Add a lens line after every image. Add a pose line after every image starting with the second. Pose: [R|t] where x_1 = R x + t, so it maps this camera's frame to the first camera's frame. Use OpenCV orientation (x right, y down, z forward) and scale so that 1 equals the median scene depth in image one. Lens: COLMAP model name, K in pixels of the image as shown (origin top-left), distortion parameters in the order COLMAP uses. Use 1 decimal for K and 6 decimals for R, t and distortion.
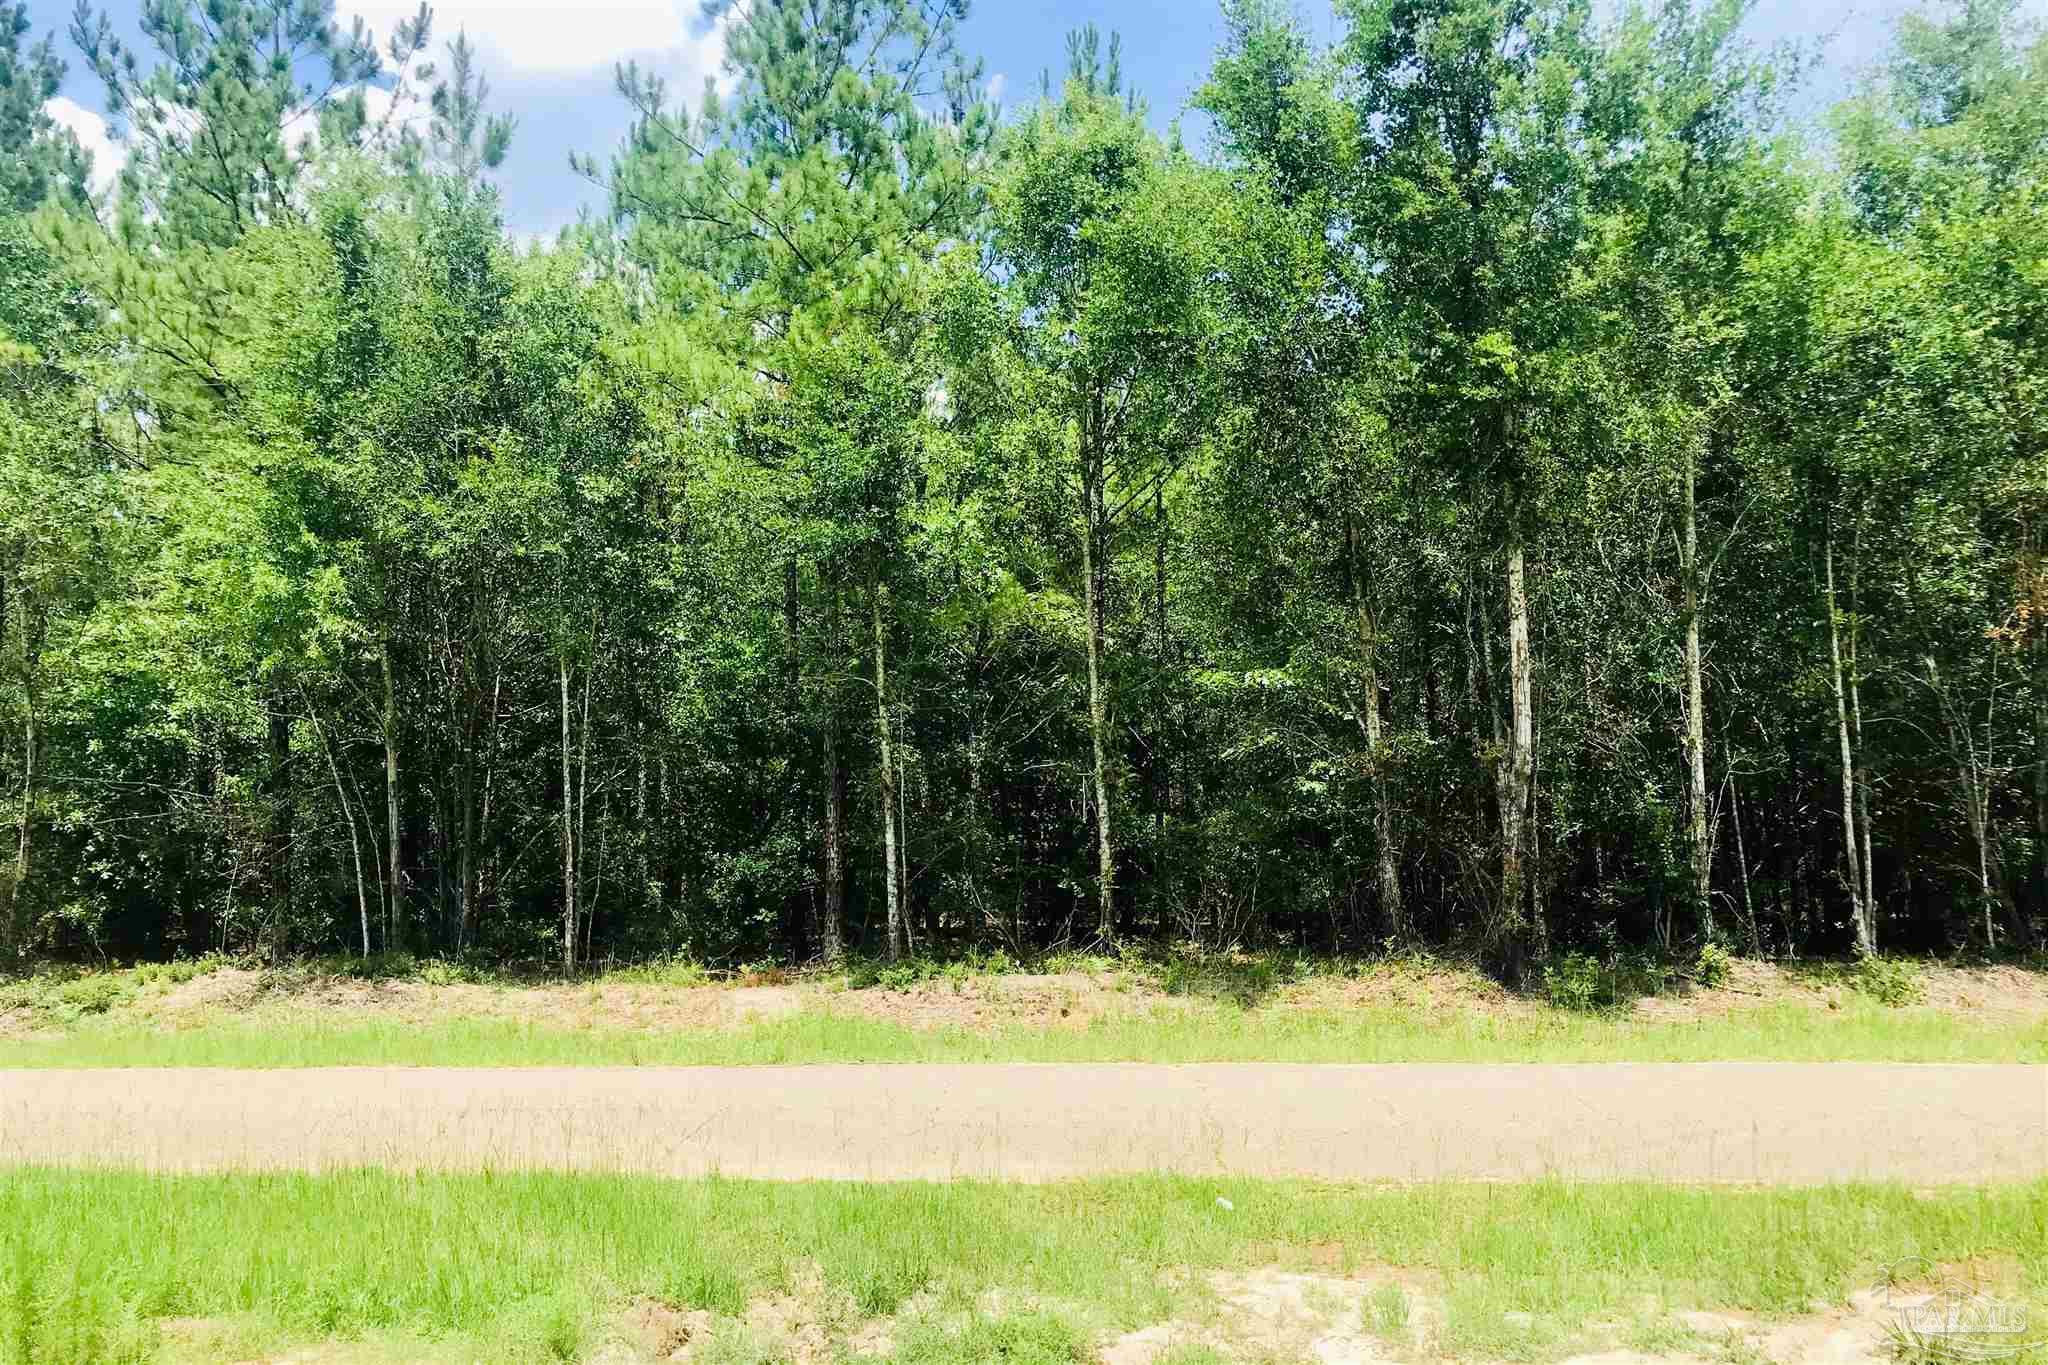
lens RADIAL K [[1666.7, 0, 1022.2], [0, 1666.7, 661.5], [0, 0, 1]] dist [0.009333, 0.010429]
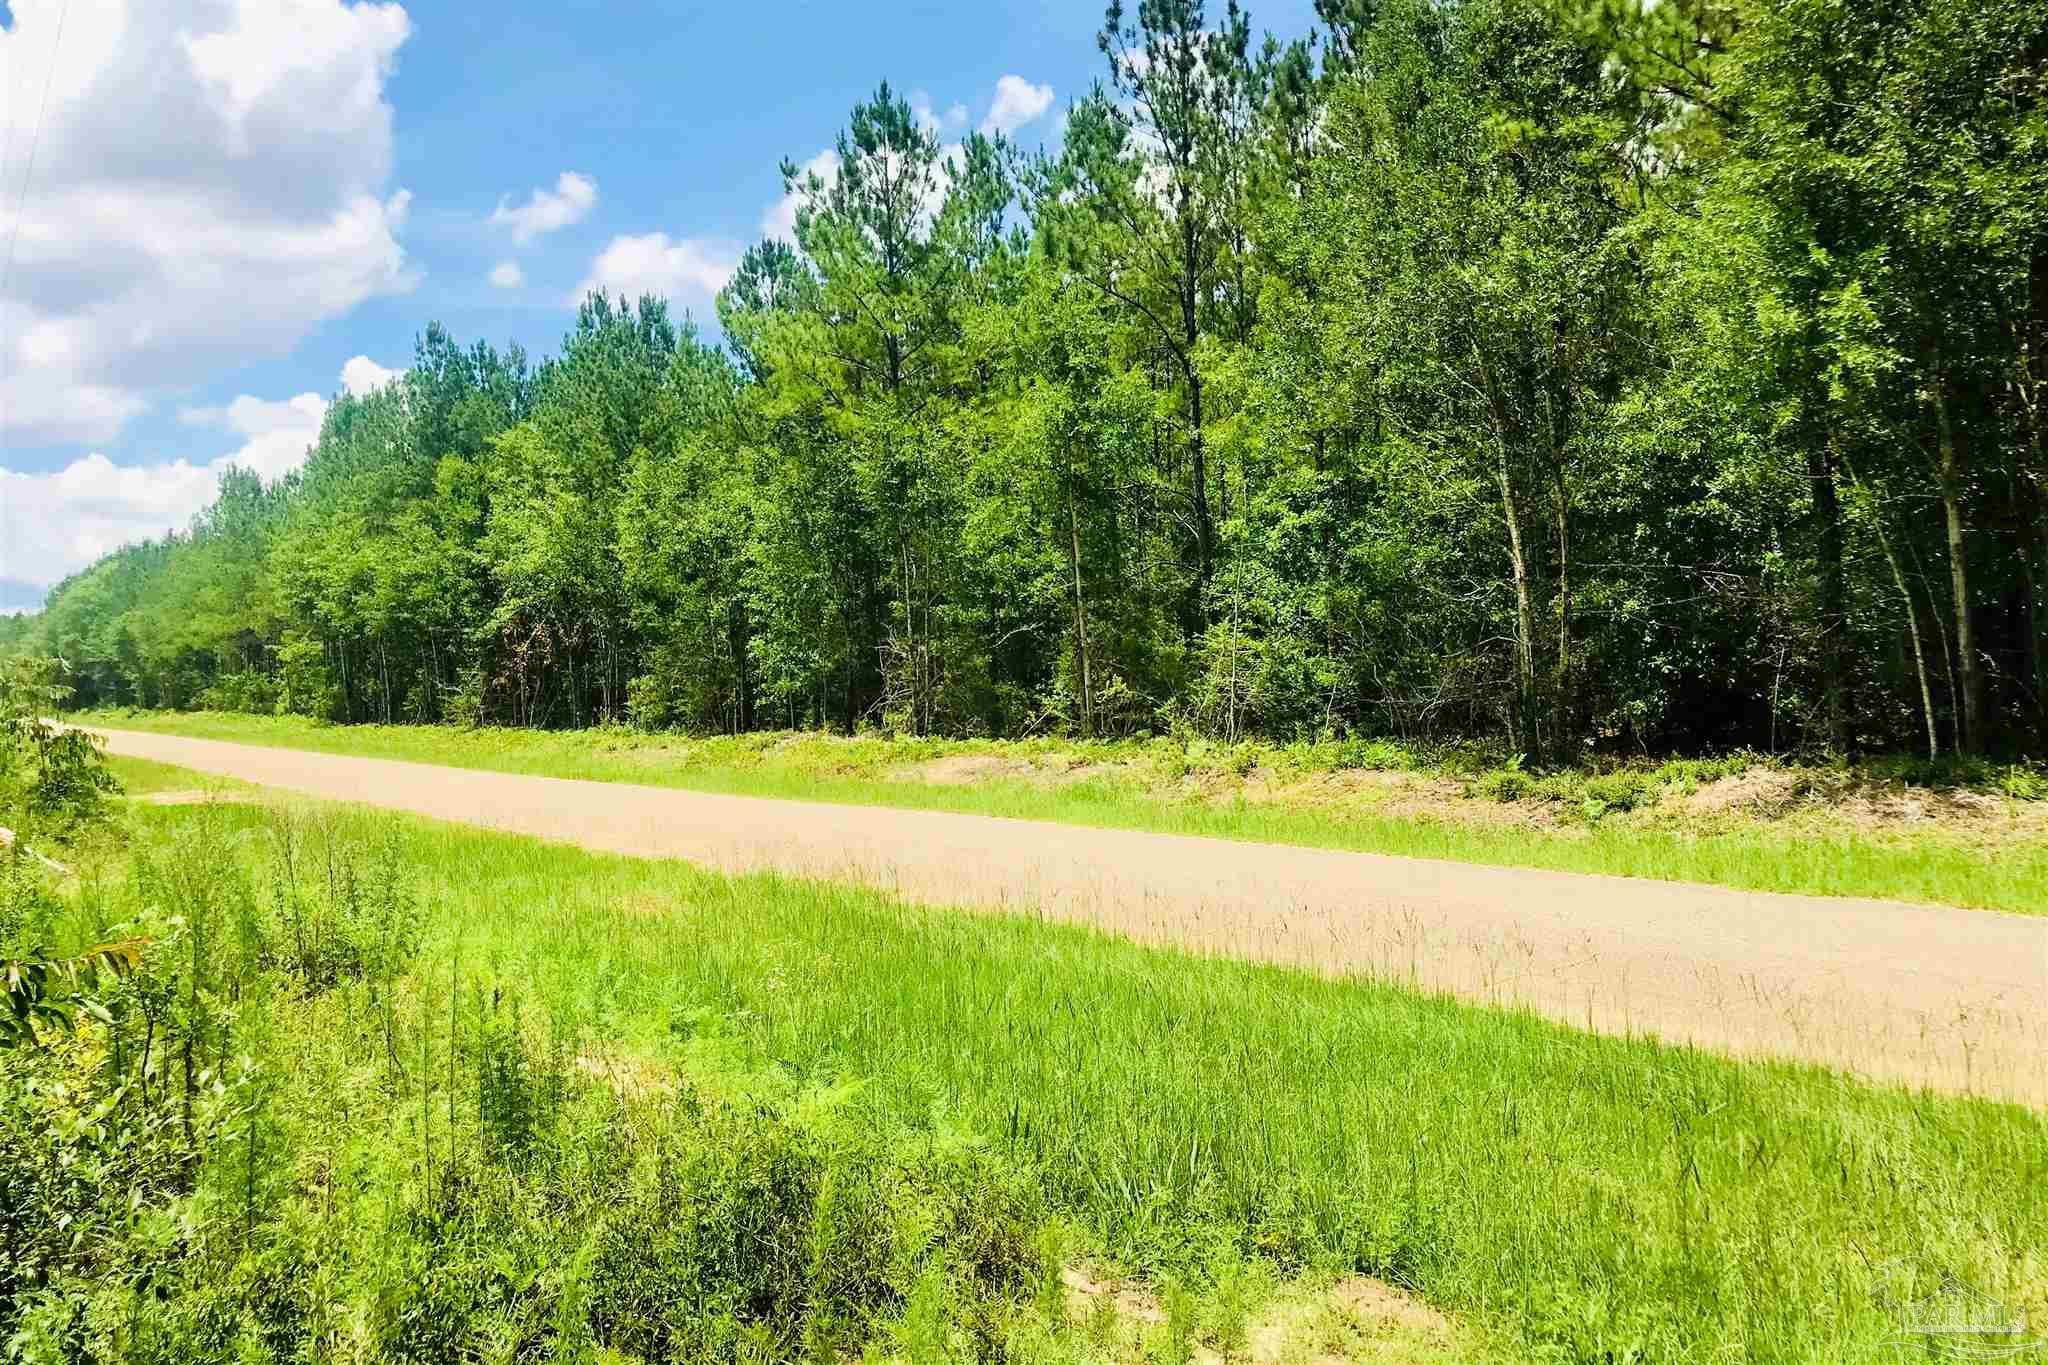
lens RADIAL K [[1666.7, 0, 1022.2], [0, 1666.7, 661.5], [0, 0, 1]] dist [0.009333, 0.010429]
pose [[0.605188, -0.018263, -0.795873, -0.011911], [0.118299, 0.990700, 0.067221, 0.022106], [0.787244, -0.134833, 0.601720, 0.164166]]
